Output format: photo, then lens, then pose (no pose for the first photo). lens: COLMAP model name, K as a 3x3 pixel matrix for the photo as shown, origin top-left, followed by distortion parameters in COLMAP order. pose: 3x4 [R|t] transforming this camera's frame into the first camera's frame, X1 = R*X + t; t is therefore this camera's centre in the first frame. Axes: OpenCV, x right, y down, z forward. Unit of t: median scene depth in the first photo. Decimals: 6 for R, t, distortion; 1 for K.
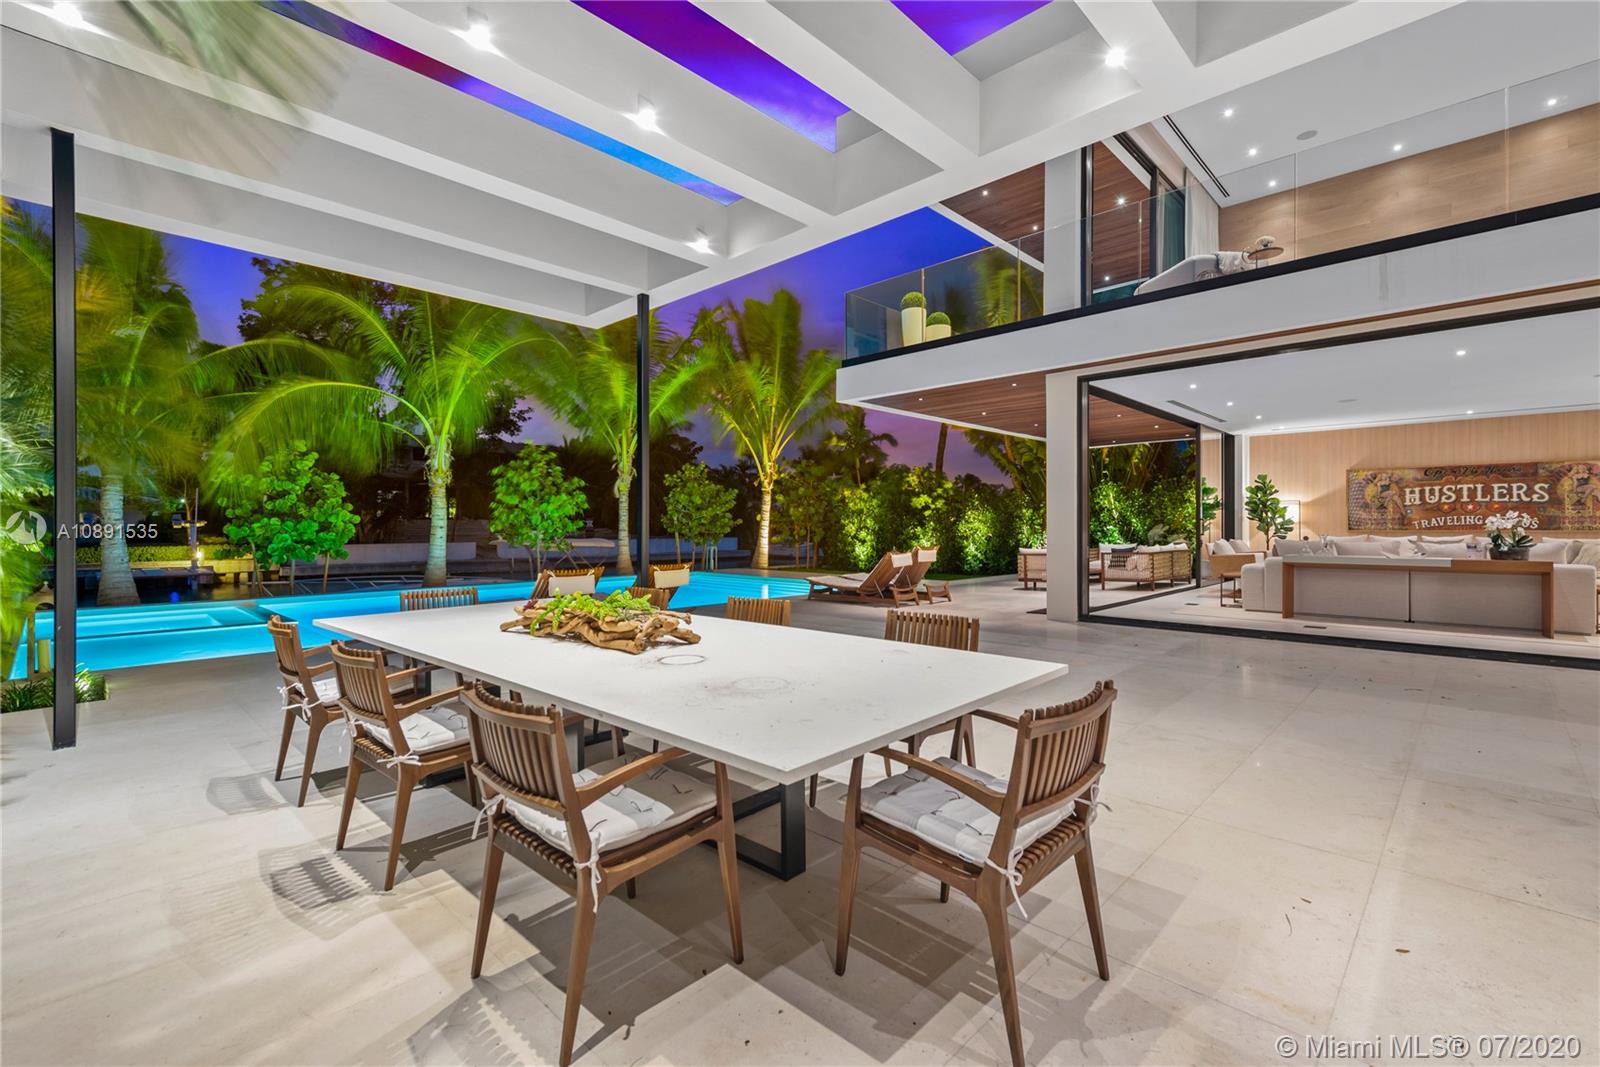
lens RADIAL K [[722.0, 0, 800.0], [0, 722.0, 527.5], [0, 0, 1]] dist [0.000731, -0.000285]
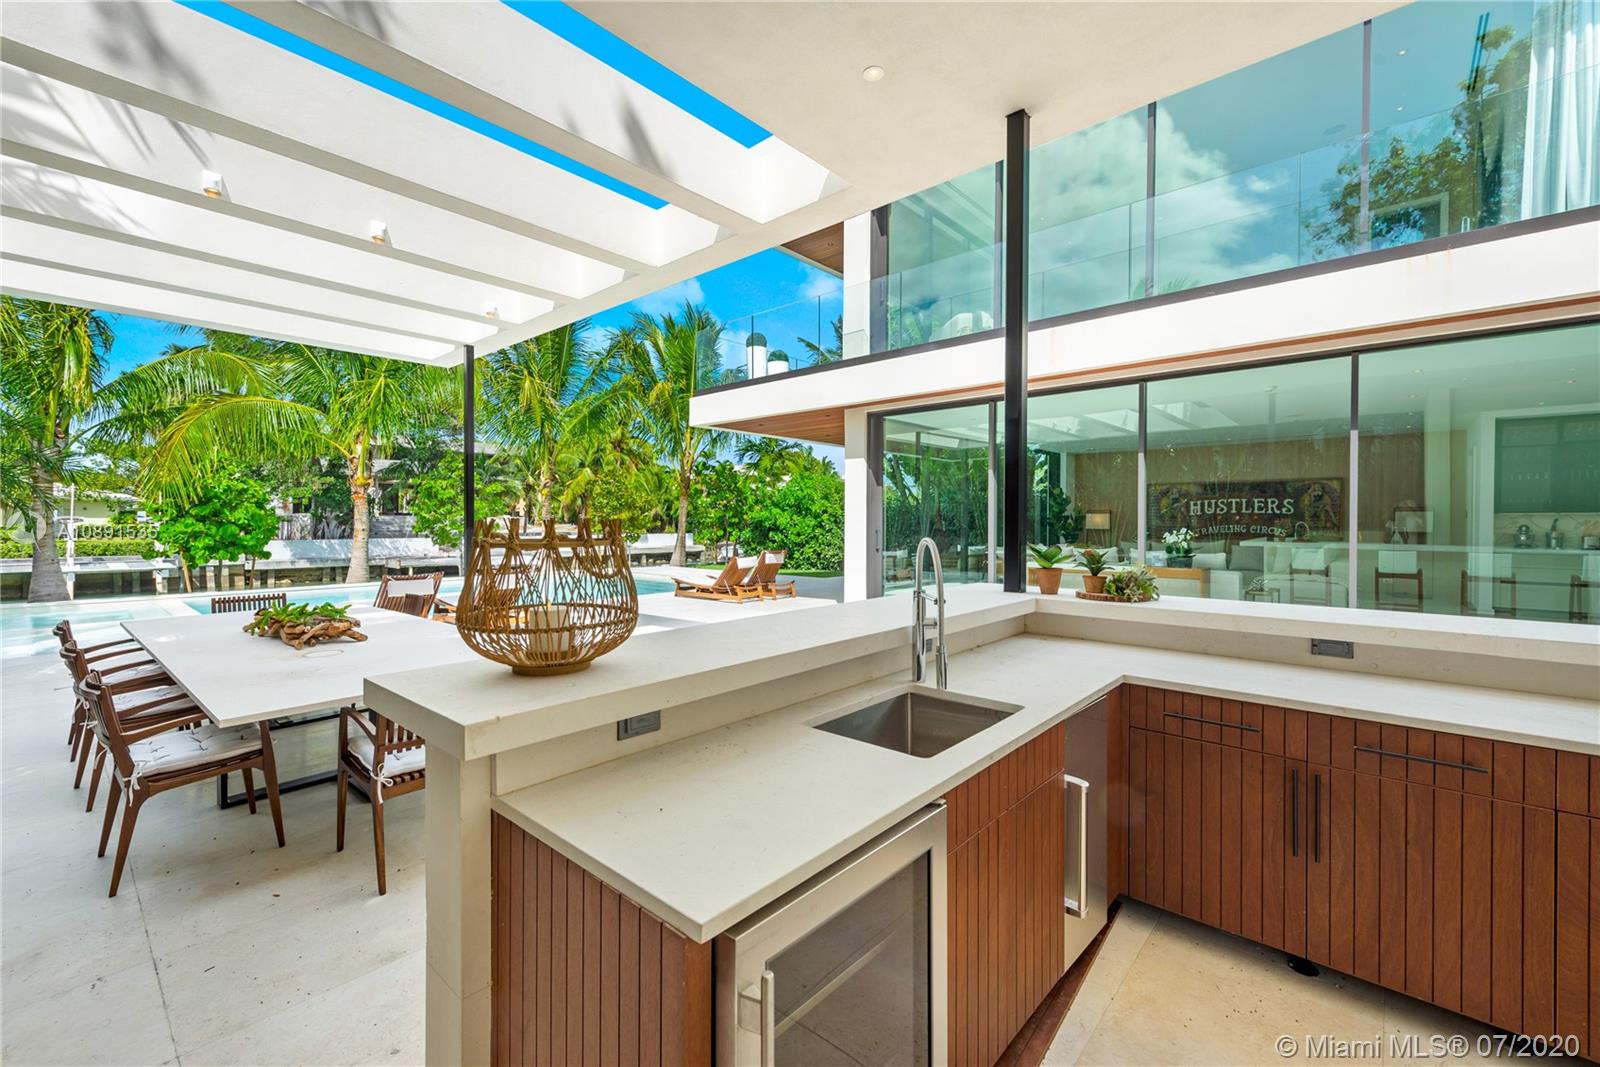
lens RADIAL K [[675.1, 0, 799.4], [0, 675.1, 530.6], [0, 0, 1]] dist [-0.000745, -0.000079]
pose [[0.998740, 0.002417, 0.050118, 0.153944], [-0.002914, 0.999947, 0.009832, -0.016433], [-0.050091, -0.009965, 0.998695, -0.084172]]
